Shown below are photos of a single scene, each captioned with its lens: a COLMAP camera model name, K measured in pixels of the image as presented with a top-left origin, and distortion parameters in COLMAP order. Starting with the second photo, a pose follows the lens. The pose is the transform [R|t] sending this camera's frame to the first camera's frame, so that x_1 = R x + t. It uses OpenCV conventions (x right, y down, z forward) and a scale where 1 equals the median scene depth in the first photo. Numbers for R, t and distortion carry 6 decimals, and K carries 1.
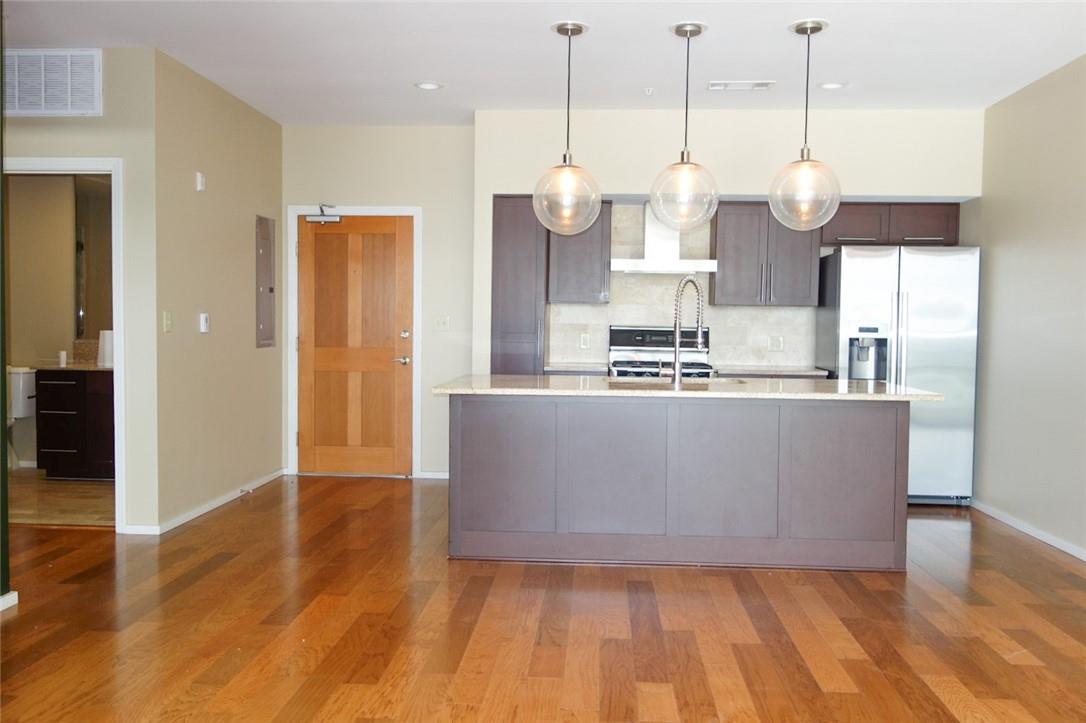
lens RADIAL K [[905.8, 0, 535.4], [0, 905.8, 355.8], [0, 0, 1]] dist [0.004454, 0.012378]
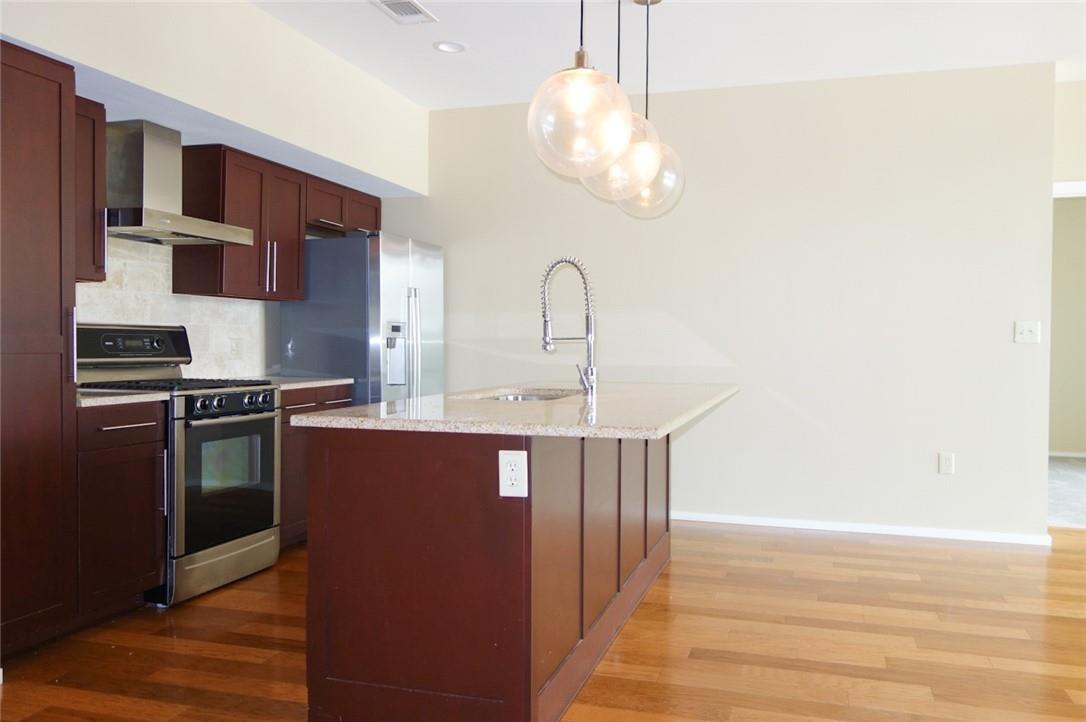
lens RADIAL K [[865.8, 0, 545.7], [0, 865.8, 365.1], [0, 0, 1]] dist [0.008403, -0.003998]
pose [[0.228135, -0.040865, 0.972772, -0.433073], [0.033802, 0.998849, 0.034033, -0.016766], [-0.973043, 0.025118, 0.229254, 0.663146]]
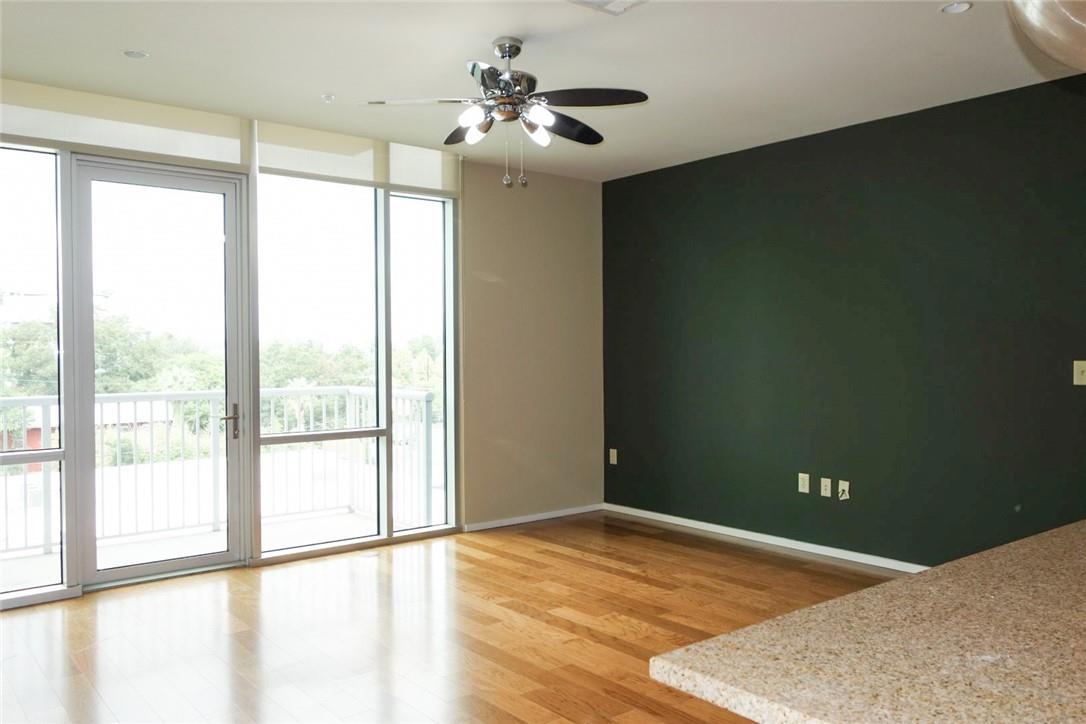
lens RADIAL K [[865.8, 0, 562.8], [0, 865.8, 361.6], [0, 0, 1]] dist [0.008403, -0.003998]
pose [[-0.713731, 0.000737, -0.700419, 0.450036], [-0.035593, 0.998669, 0.037320, -0.043506], [0.699515, 0.051567, -0.712755, 0.788355]]
